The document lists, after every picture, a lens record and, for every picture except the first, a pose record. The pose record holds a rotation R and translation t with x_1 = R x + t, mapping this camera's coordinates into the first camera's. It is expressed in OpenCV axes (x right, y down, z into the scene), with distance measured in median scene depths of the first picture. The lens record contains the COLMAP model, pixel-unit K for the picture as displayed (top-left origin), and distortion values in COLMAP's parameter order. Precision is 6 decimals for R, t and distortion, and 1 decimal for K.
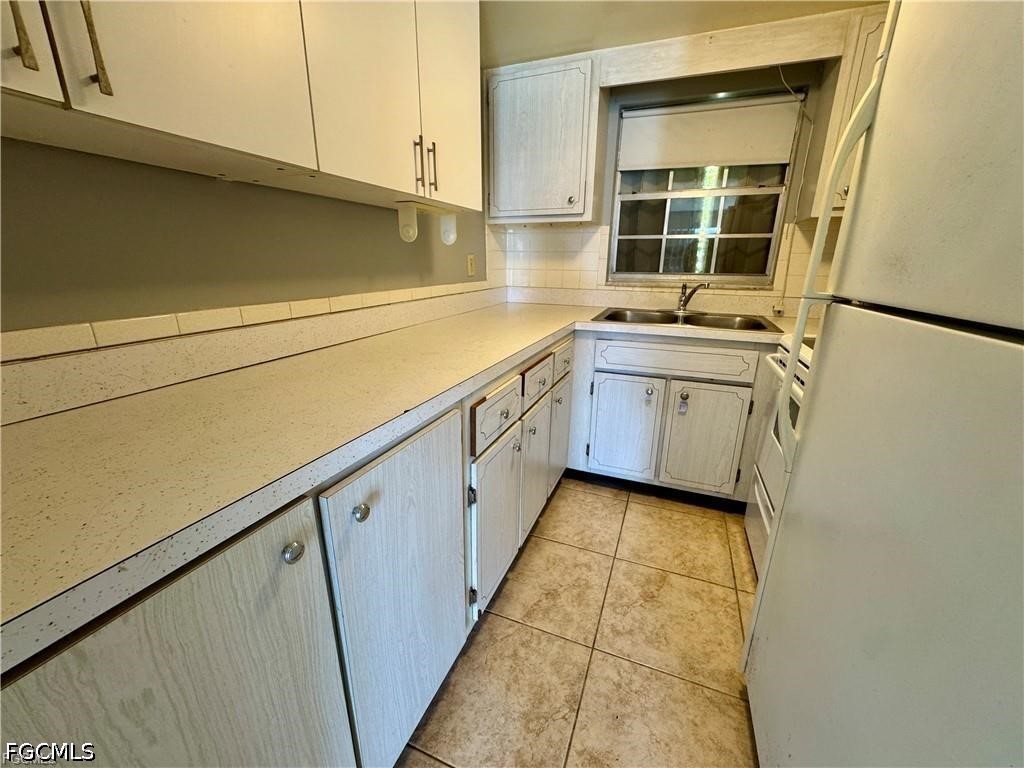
lens RADIAL K [[412.1, 0, 509.4], [0, 412.1, 383.3], [0, 0, 1]] dist [-0.003782, 0.000530]
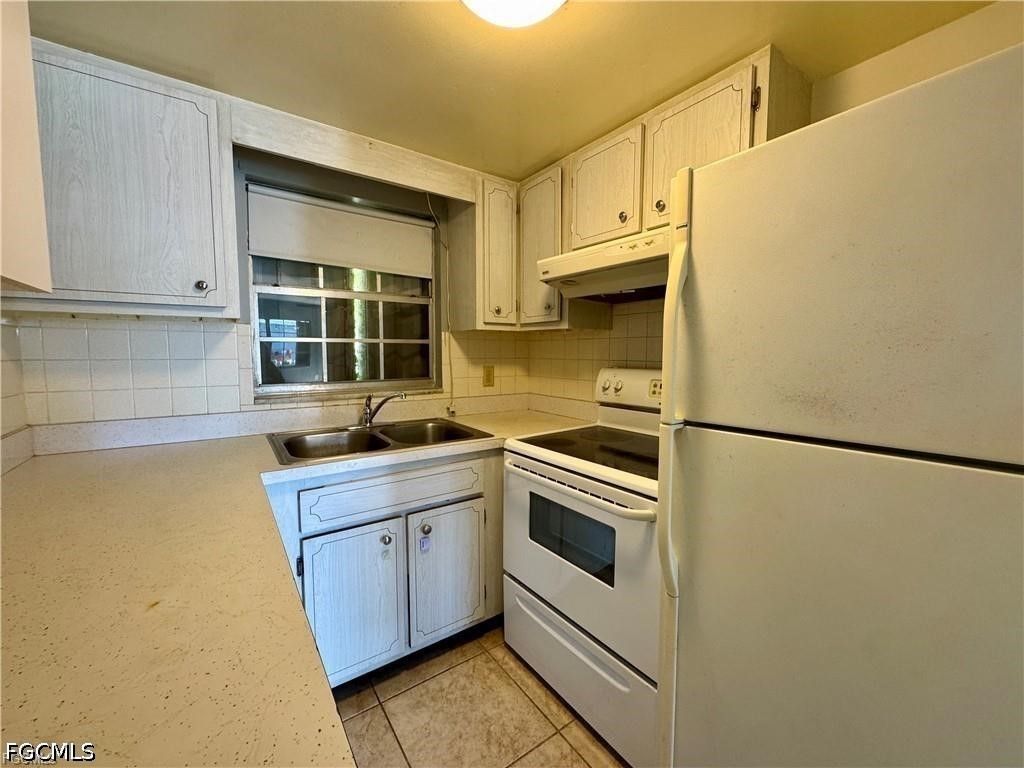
lens RADIAL K [[412.1, 0, 511.9], [0, 412.1, 383.6], [0, 0, 1]] dist [-0.003782, 0.000530]
pose [[0.538403, -0.073822, 0.839448, -0.139292], [0.243514, 0.967286, -0.071120, -0.135593], [-0.806736, 0.242709, 0.538767, 0.304011]]
